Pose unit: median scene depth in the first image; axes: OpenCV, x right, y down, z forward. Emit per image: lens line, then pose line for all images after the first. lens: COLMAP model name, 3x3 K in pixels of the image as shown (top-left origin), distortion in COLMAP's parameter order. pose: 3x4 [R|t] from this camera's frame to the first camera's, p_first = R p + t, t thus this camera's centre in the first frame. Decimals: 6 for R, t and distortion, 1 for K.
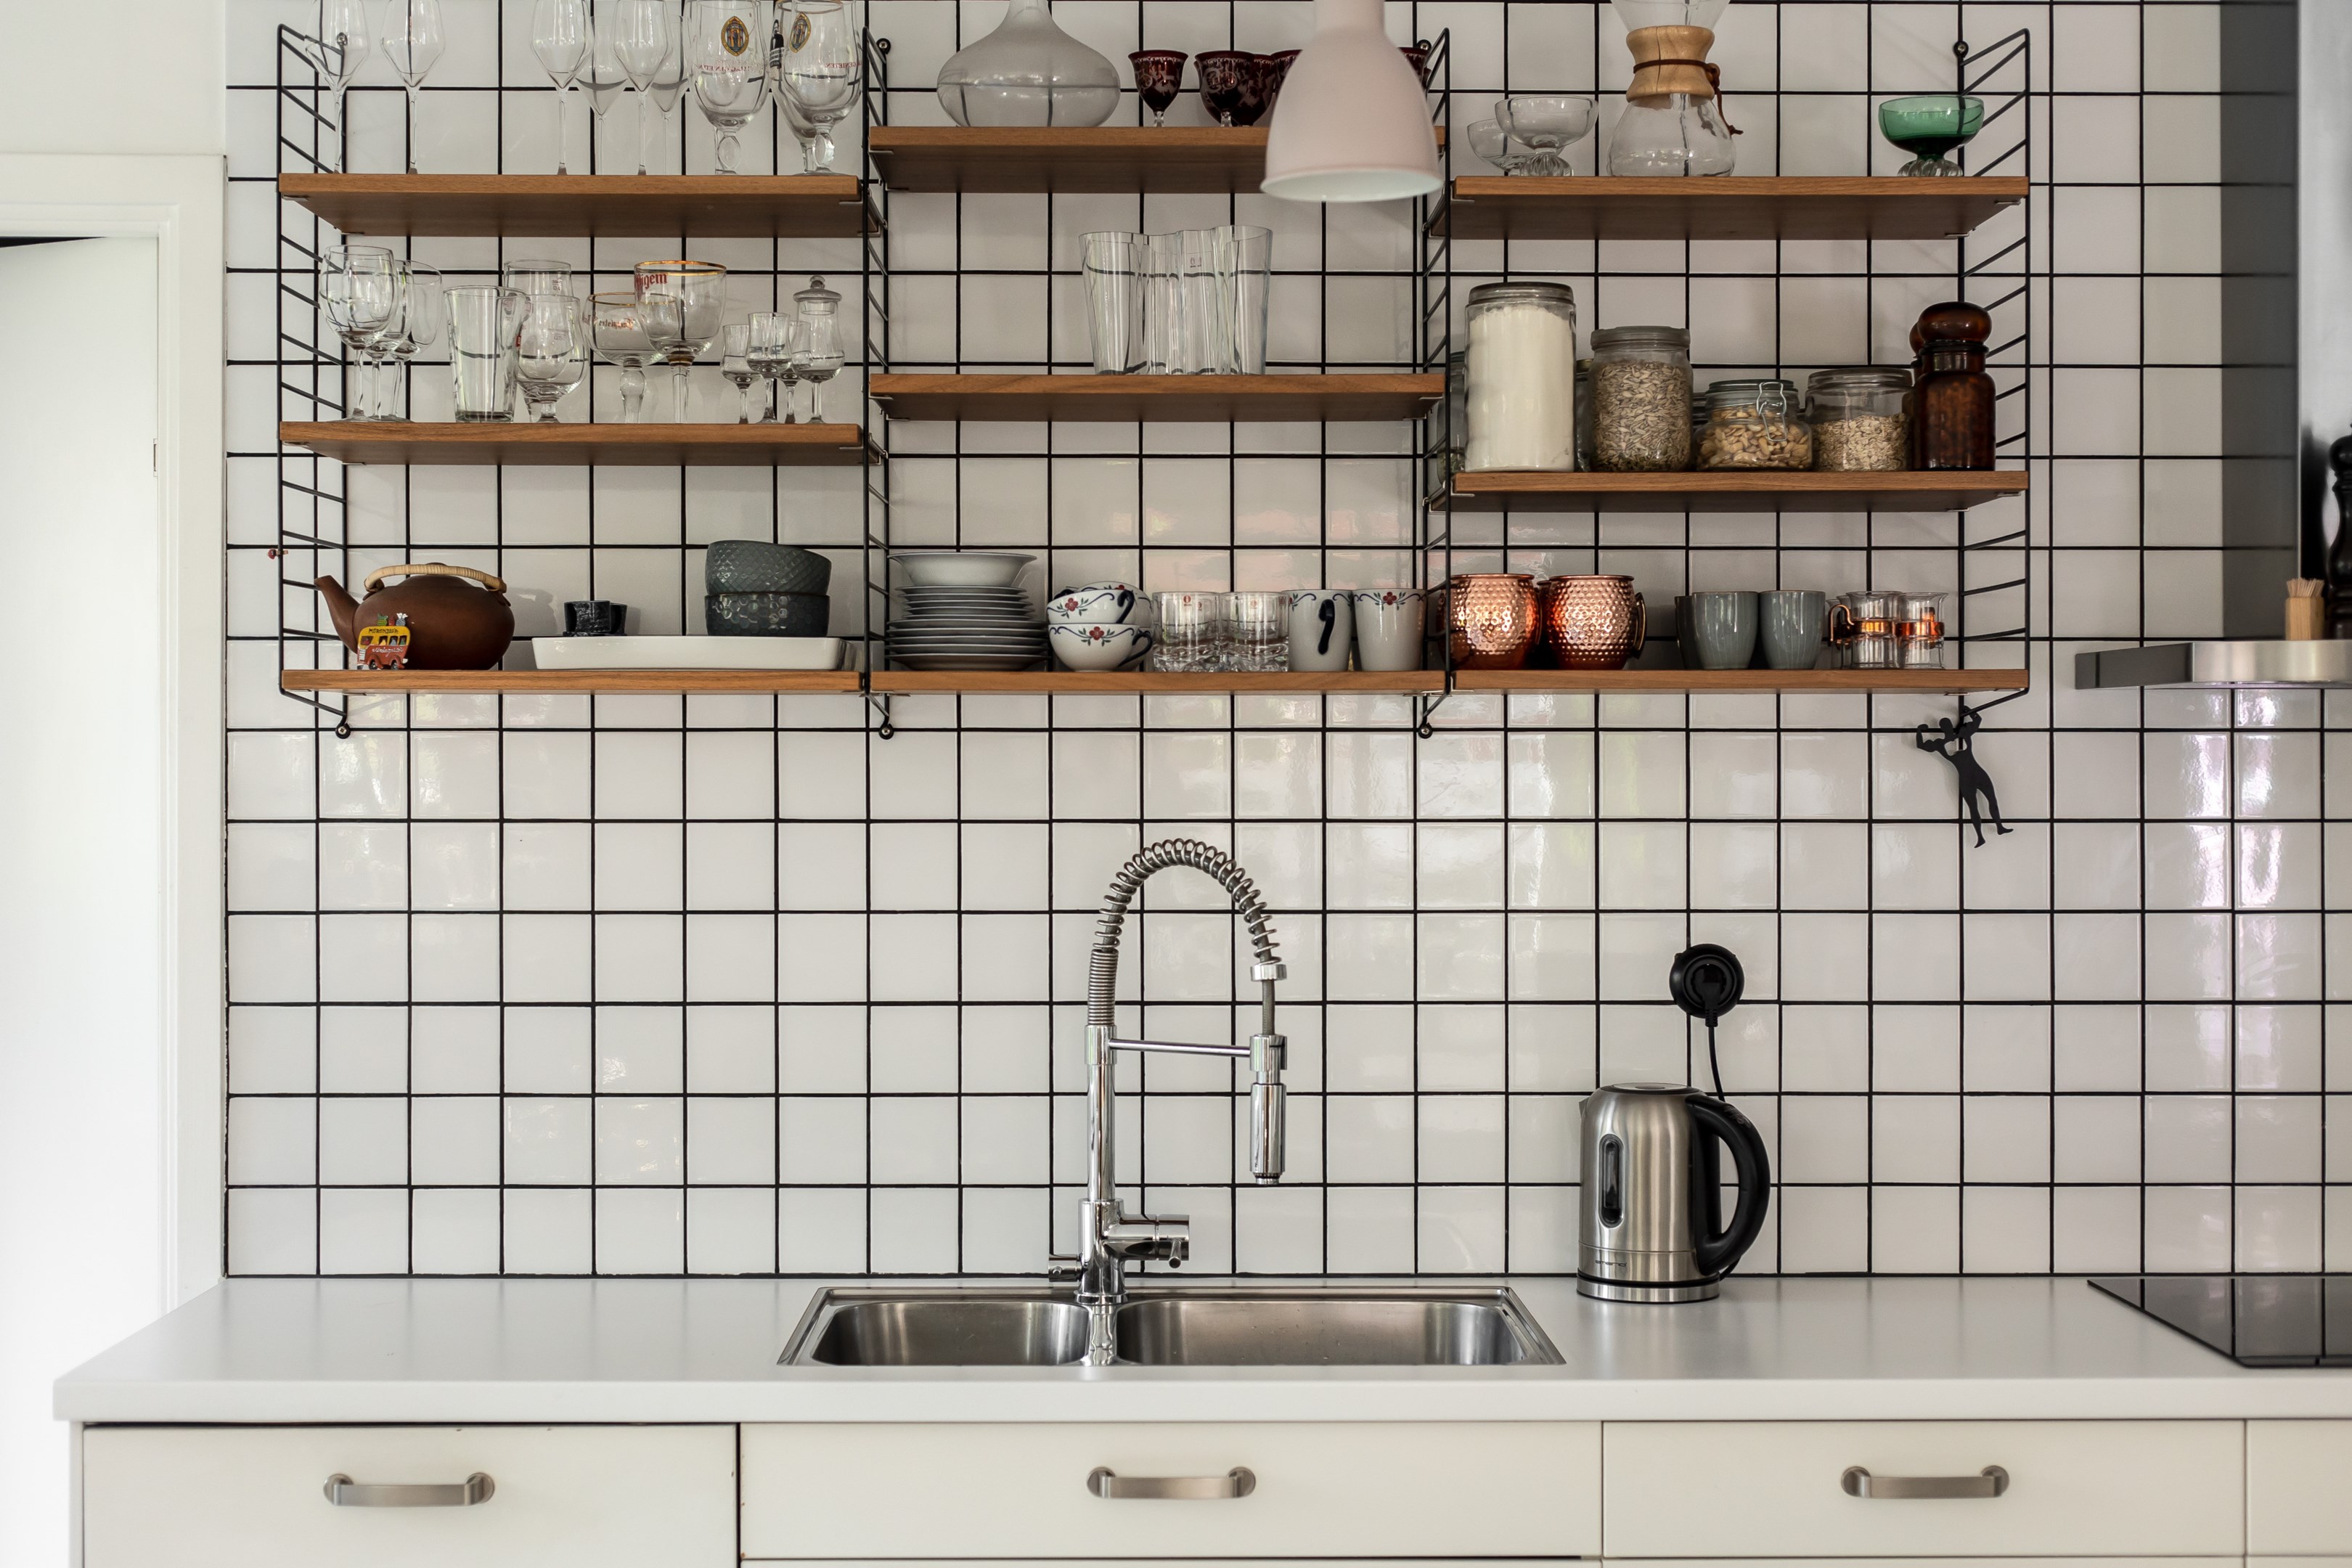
lens RADIAL K [[3411.7, 0, 1179.3], [0, 3411.7, 778.9], [0, 0, 1]] dist [-0.017090, 0.000000]
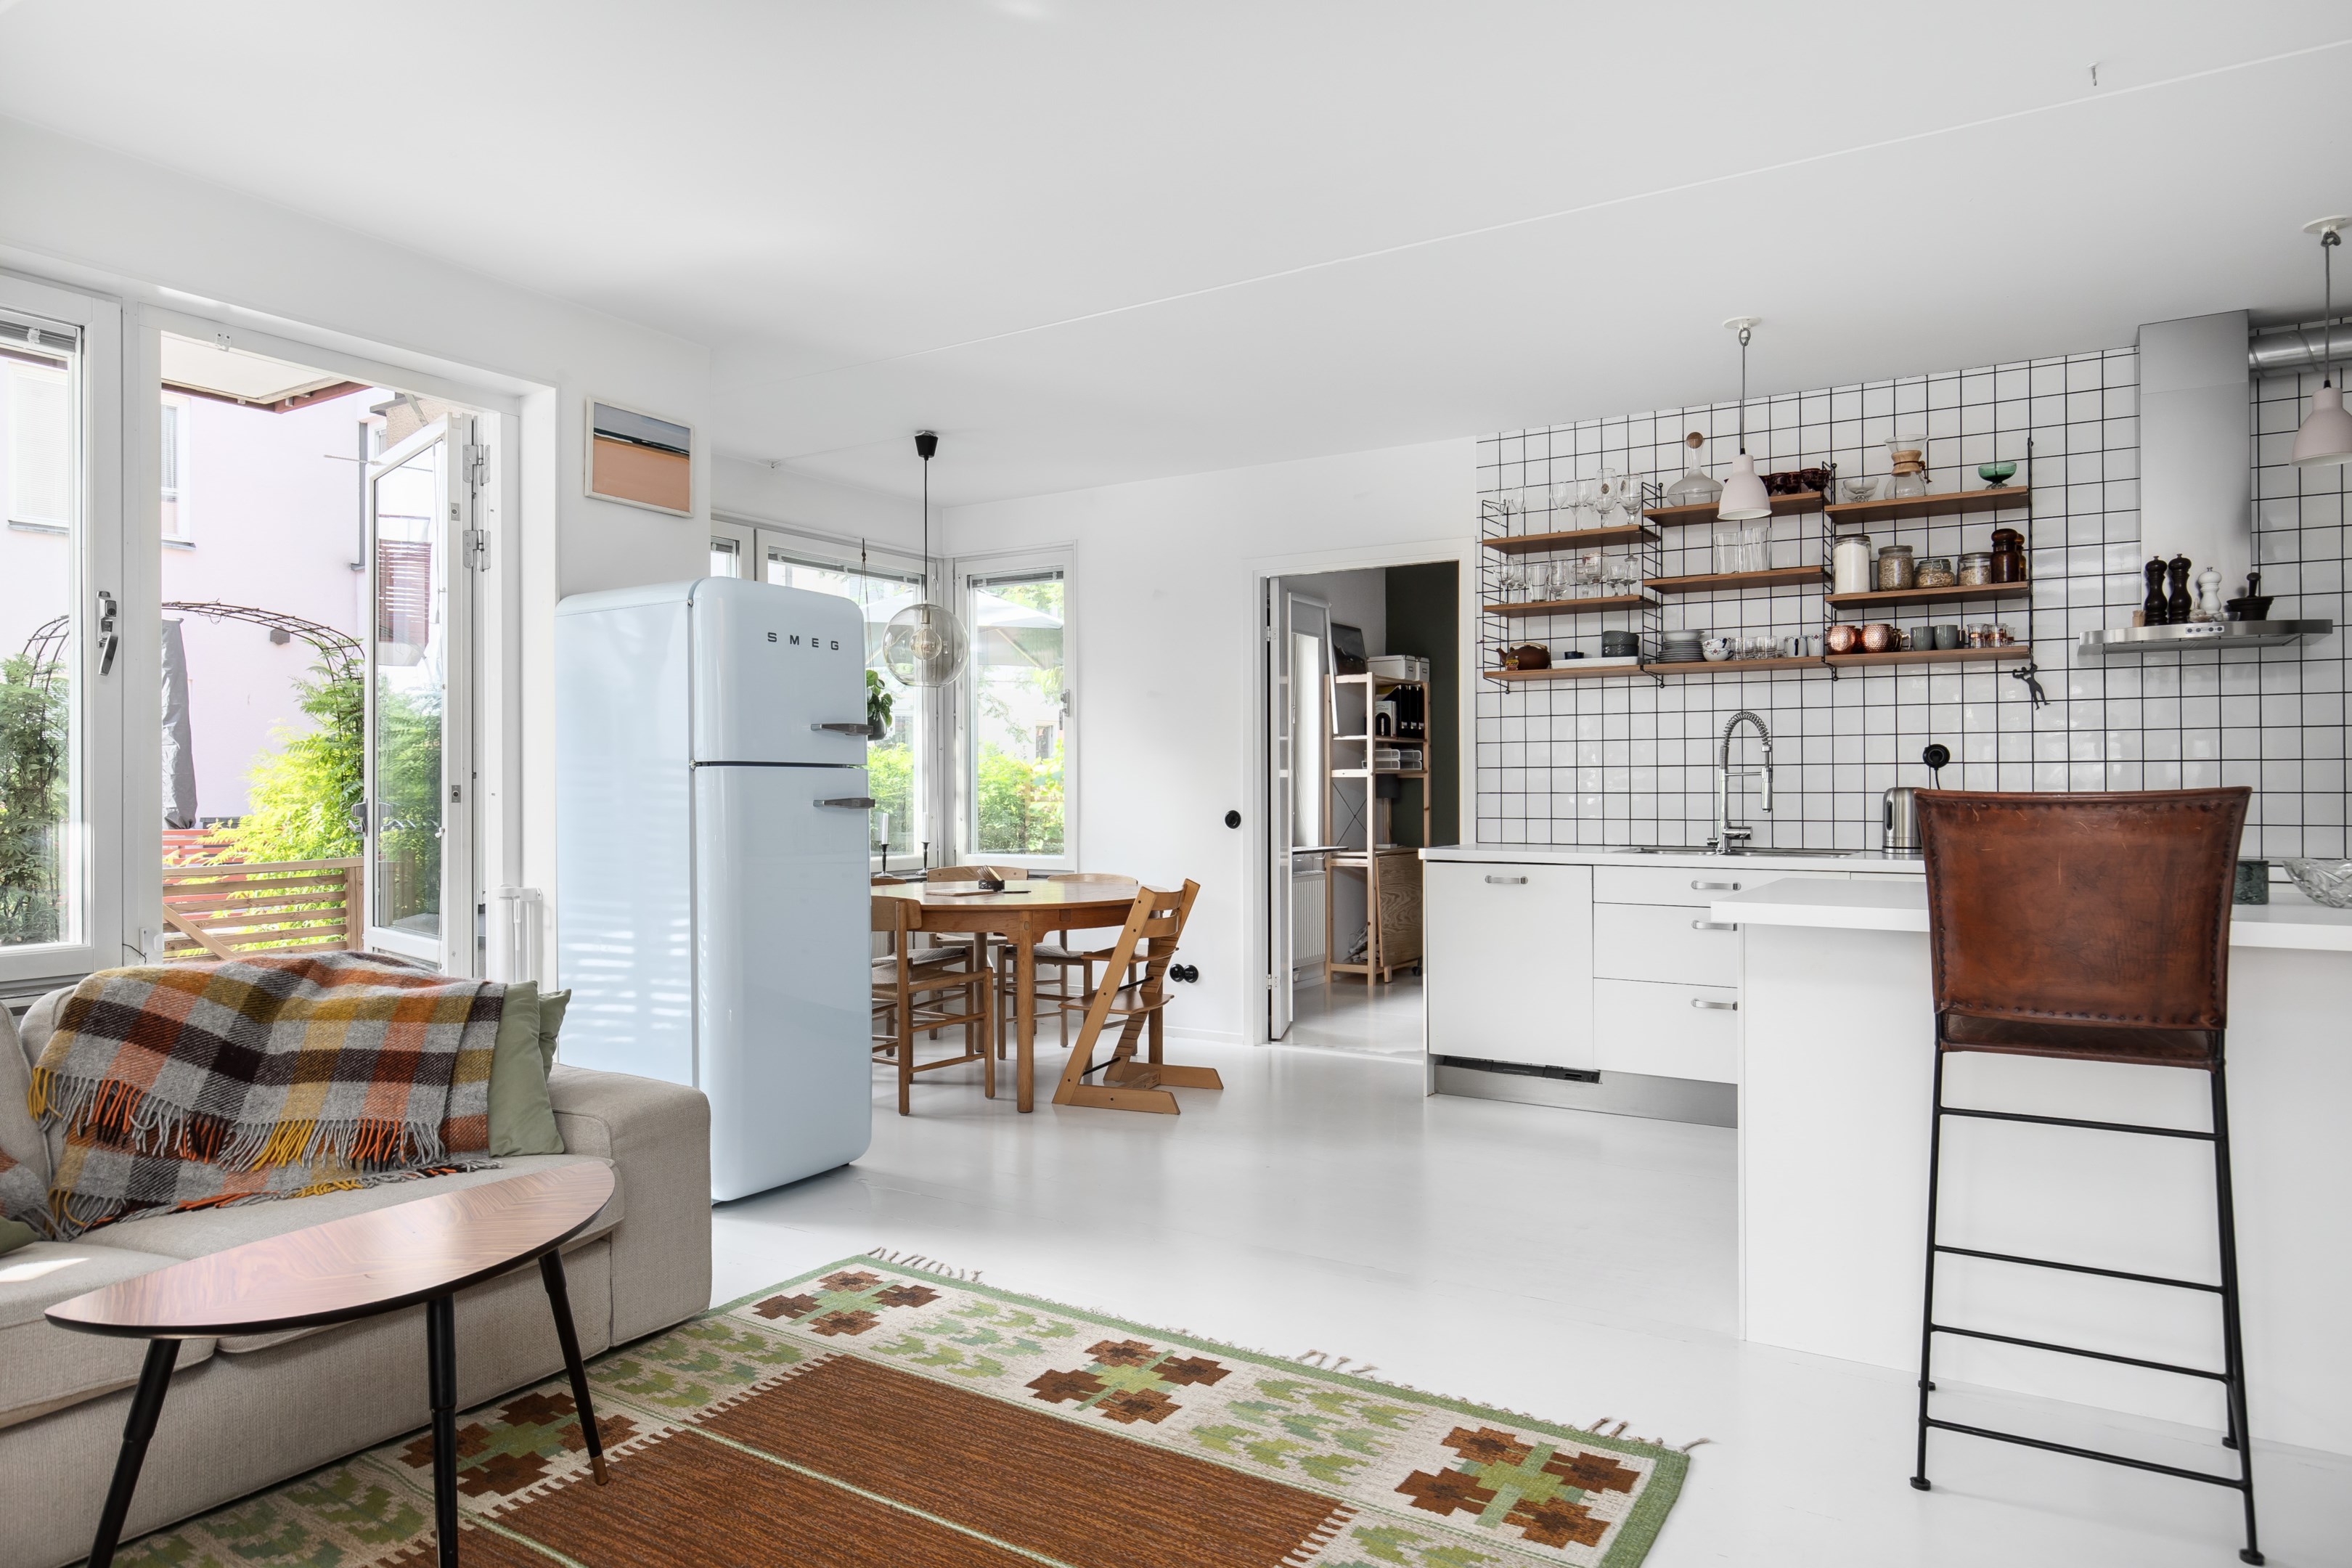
lens RADIAL K [[1434.9, 0, 1171.6], [0, 1434.9, 780.5], [0, 0, 1]] dist [-0.001272, 0.002952]
pose [[0.840189, -0.005488, -0.542266, 0.281605], [0.002006, 0.999973, -0.007013, 0.090352], [0.542290, 0.004804, 0.840178, -0.473811]]
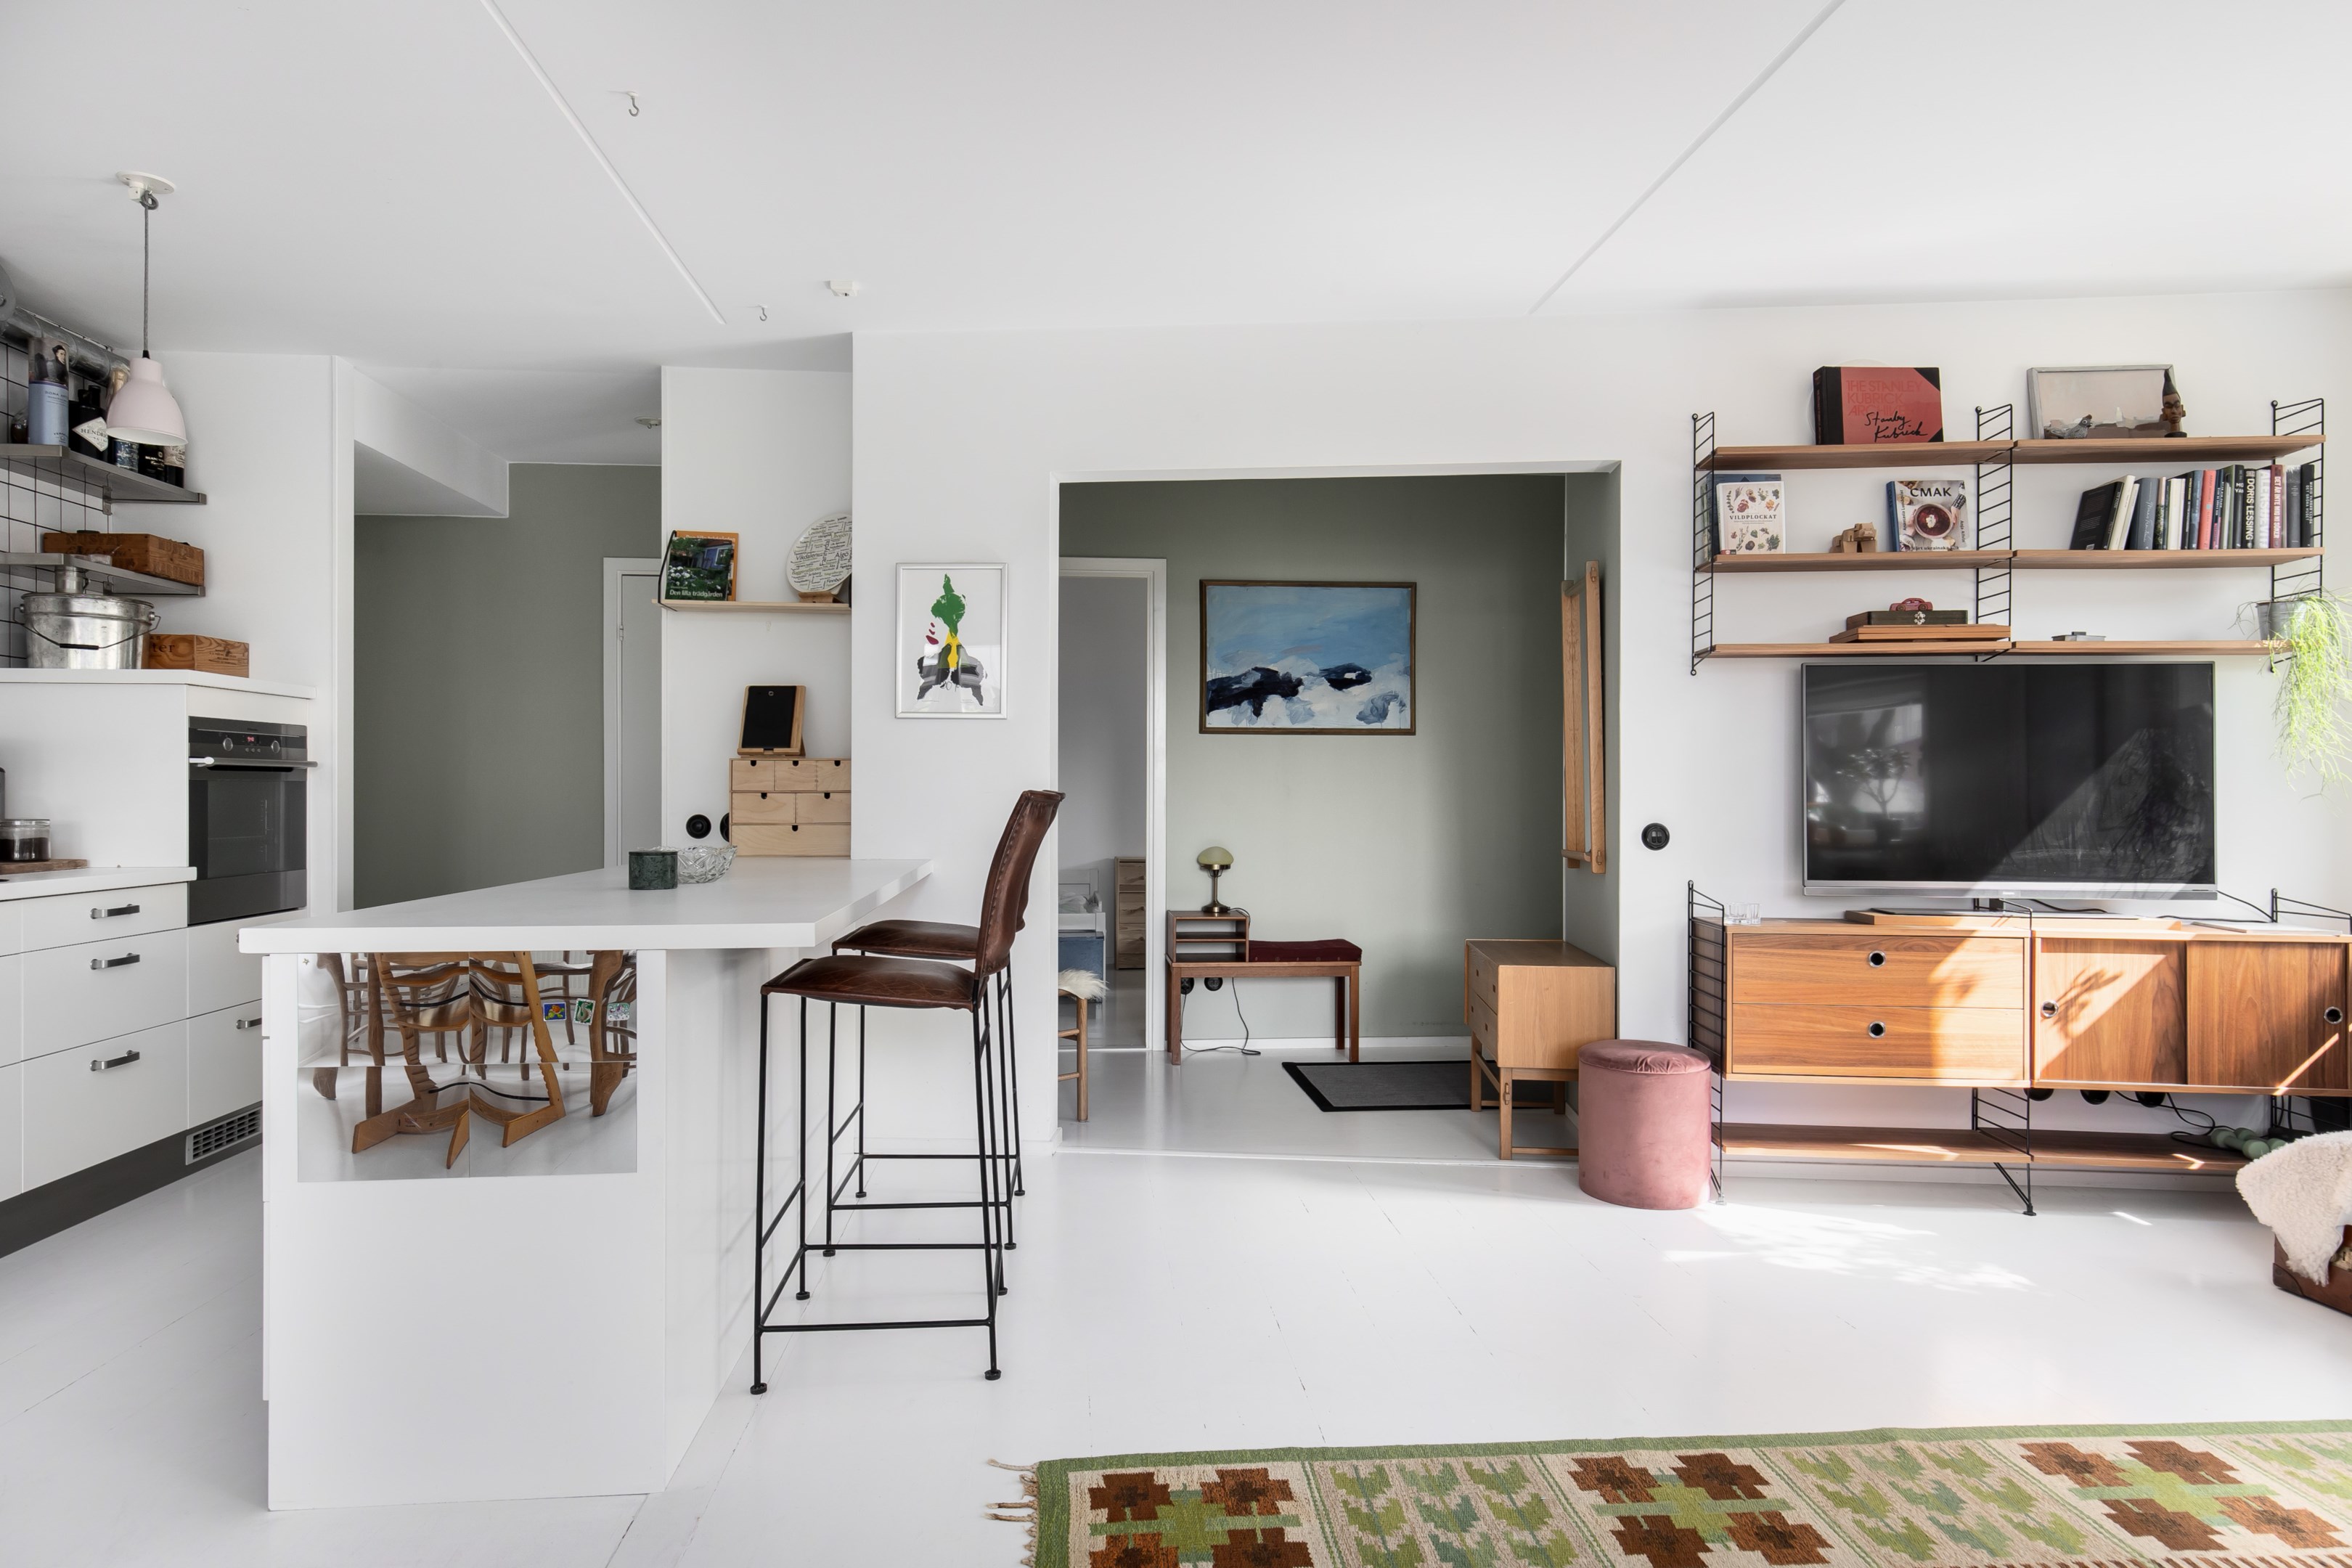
lens RADIAL K [[1339.7, 0, 1181.9], [0, 1339.7, 800.7], [0, 0, 1]] dist [0.015787, -0.002283]
pose [[-0.070785, -0.009079, 0.997450, -0.485137], [-0.000421, 0.999959, 0.009072, 0.088791], [-0.997491, 0.000223, -0.070786, 0.182293]]
